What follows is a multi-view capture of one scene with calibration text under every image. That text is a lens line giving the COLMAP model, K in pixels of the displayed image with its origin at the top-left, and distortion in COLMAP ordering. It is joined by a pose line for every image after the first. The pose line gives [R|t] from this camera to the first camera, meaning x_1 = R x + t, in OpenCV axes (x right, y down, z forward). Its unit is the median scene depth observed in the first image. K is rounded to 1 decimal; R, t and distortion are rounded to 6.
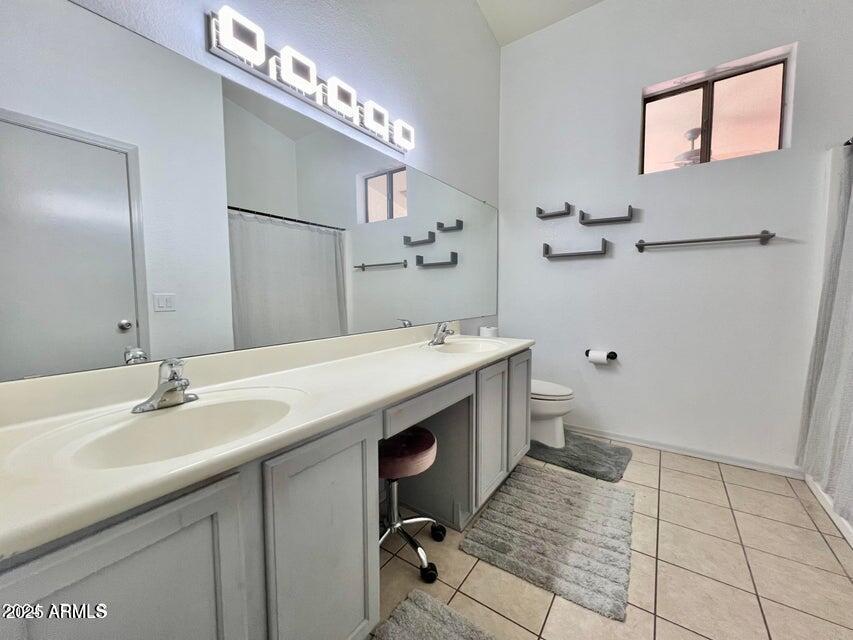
lens RADIAL K [[341.5, 0, 423.2], [0, 341.5, 319.5], [0, 0, 1]] dist [-0.001739, -0.000257]
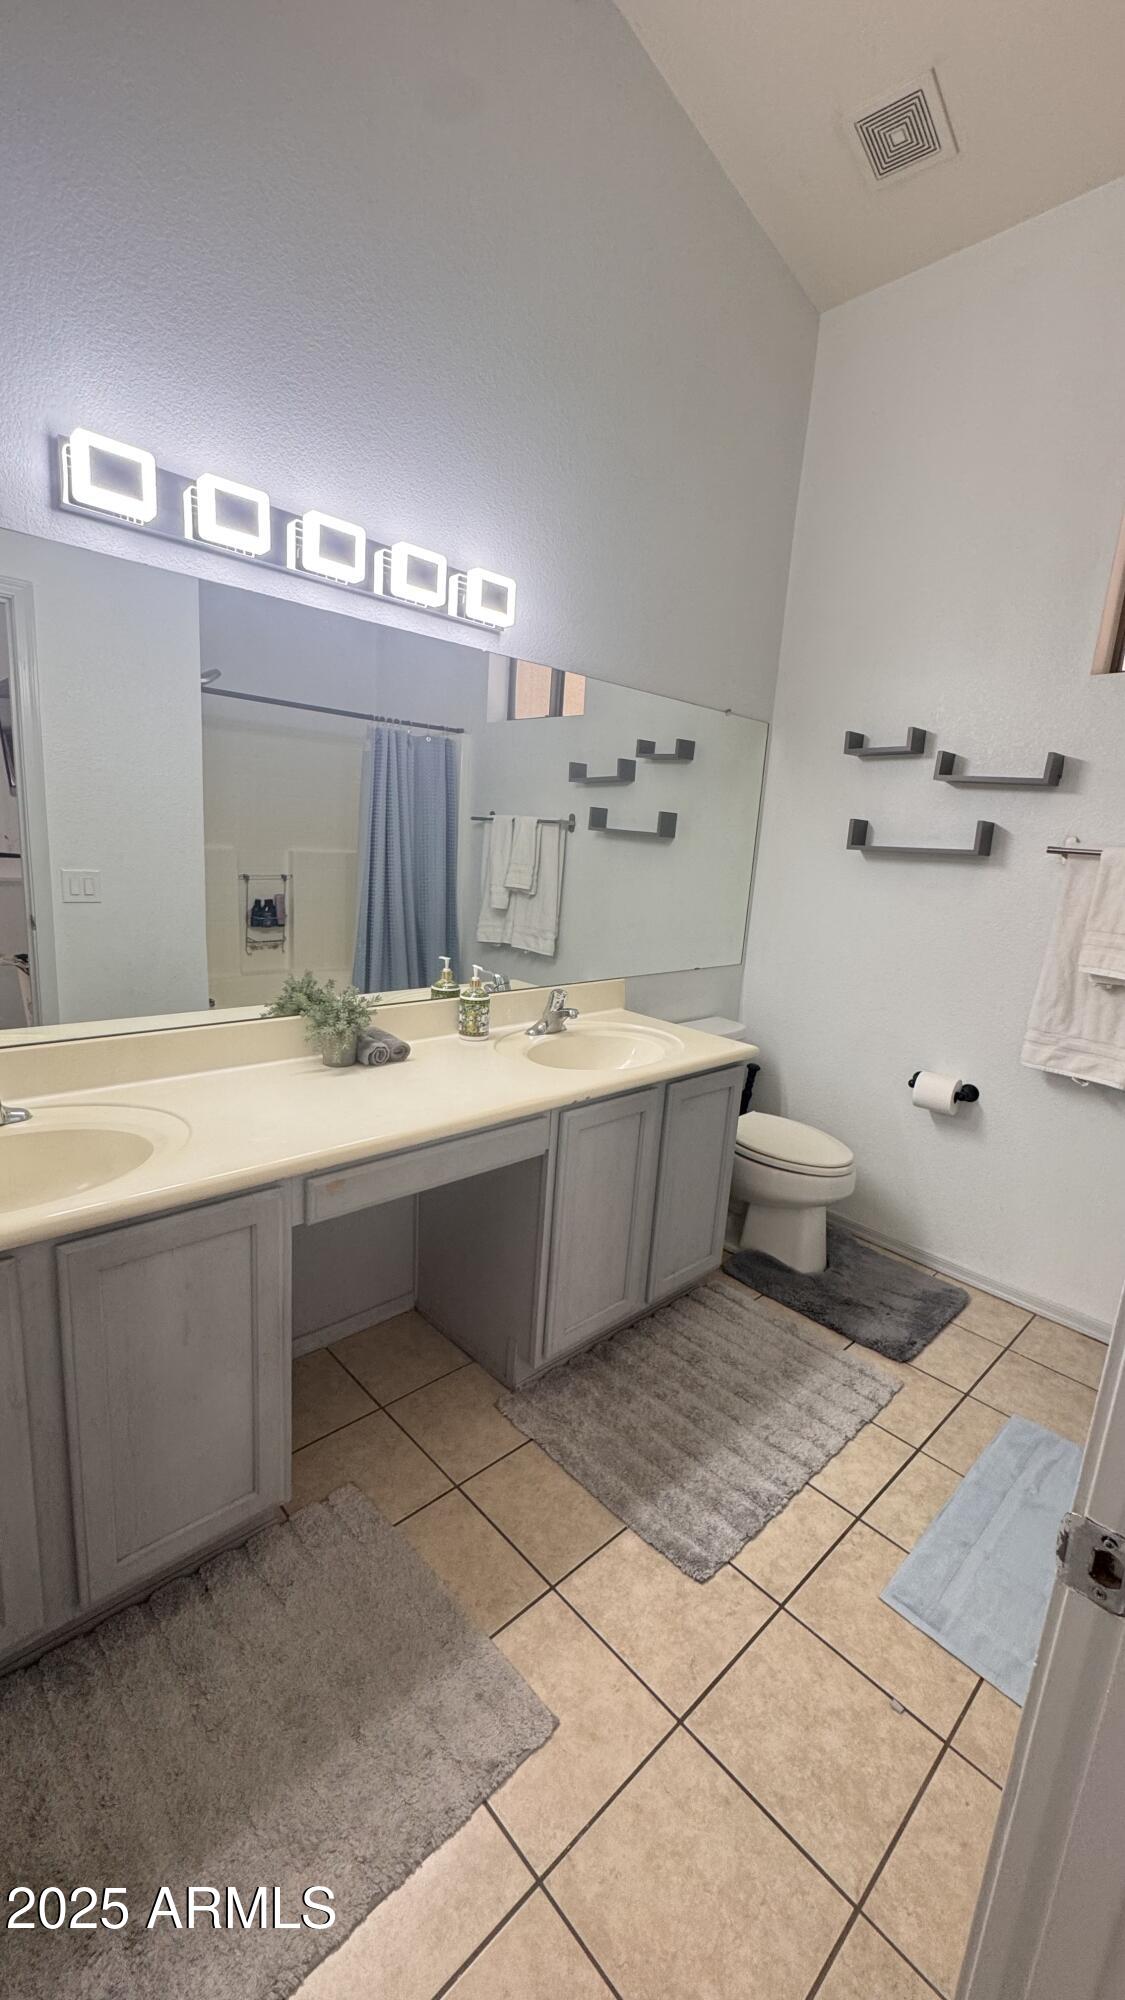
lens RADIAL K [[804.8, 0, 575.3], [0, 804.8, 996.3], [0, 0, 1]] dist [-0.006035, 0.000694]
pose [[0.977177, 0.113777, -0.179385, 0.240219], [-0.089332, 0.986265, 0.138929, -0.120676], [0.192729, -0.119733, 0.973920, -0.094279]]
